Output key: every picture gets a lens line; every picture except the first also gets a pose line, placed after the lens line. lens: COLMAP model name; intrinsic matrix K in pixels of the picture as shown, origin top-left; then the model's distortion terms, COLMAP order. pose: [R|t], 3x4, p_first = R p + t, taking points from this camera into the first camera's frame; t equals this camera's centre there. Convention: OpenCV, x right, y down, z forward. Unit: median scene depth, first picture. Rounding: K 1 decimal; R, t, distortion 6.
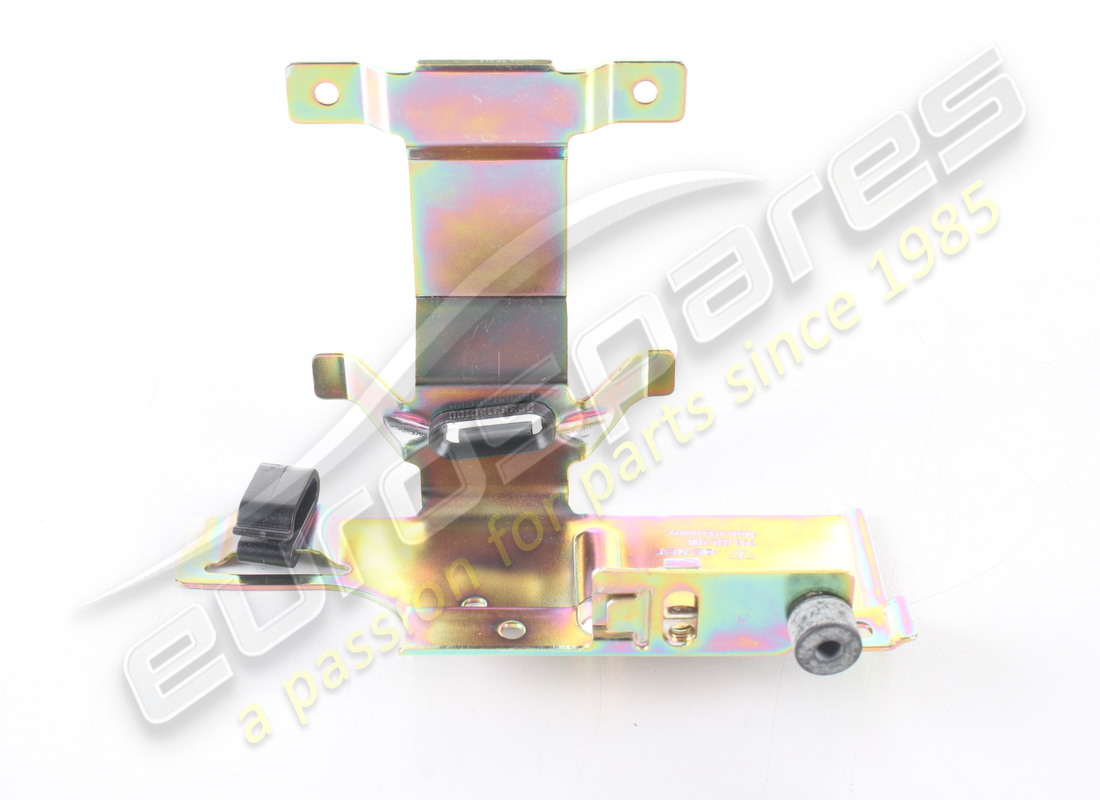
lens RADIAL K [[1838.8, 0, 549.6], [0, 1838.8, 400.1], [0, 0, 1]] dist [0.028424, 0.000000]
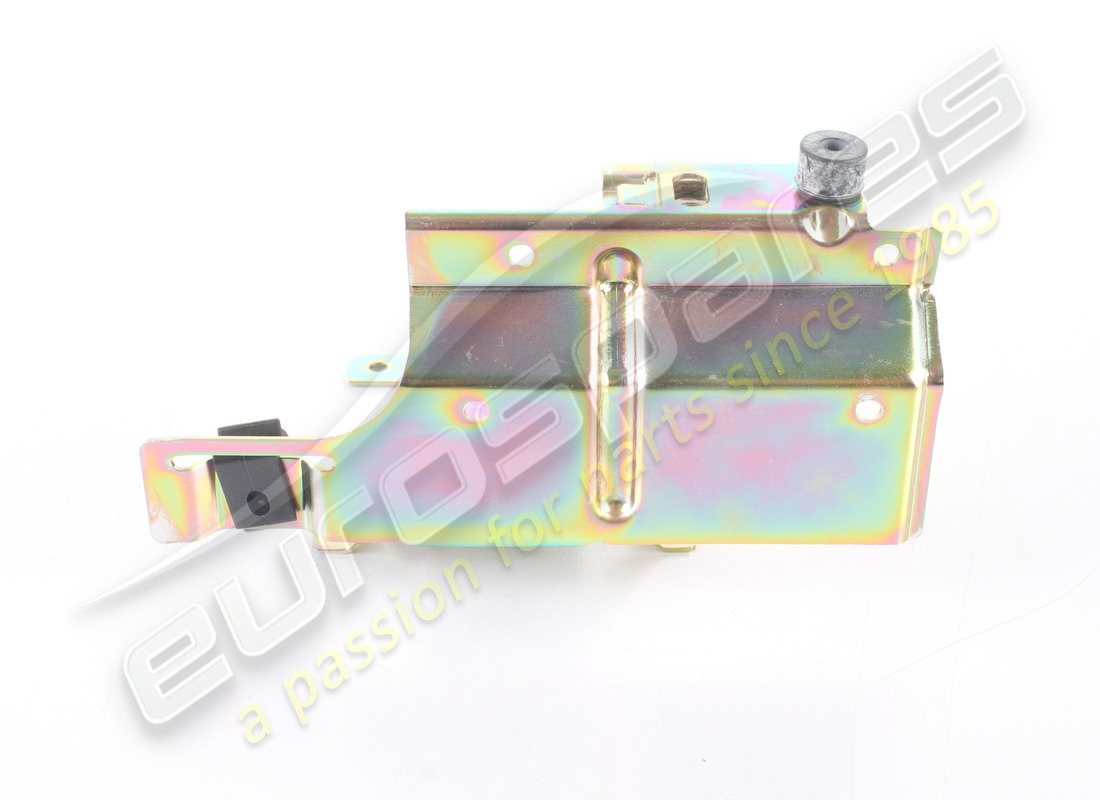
lens RADIAL K [[1838.8, 0, 551.6], [0, 1838.8, 399.8], [0, 0, 1]] dist [0.028424, 0.000000]
pose [[1.000000, 0.000131, -0.000327, 0.371961], [-0.000130, 1.000000, 0.000831, -0.260507], [0.000327, -0.000831, 1.000000, 0.000999]]
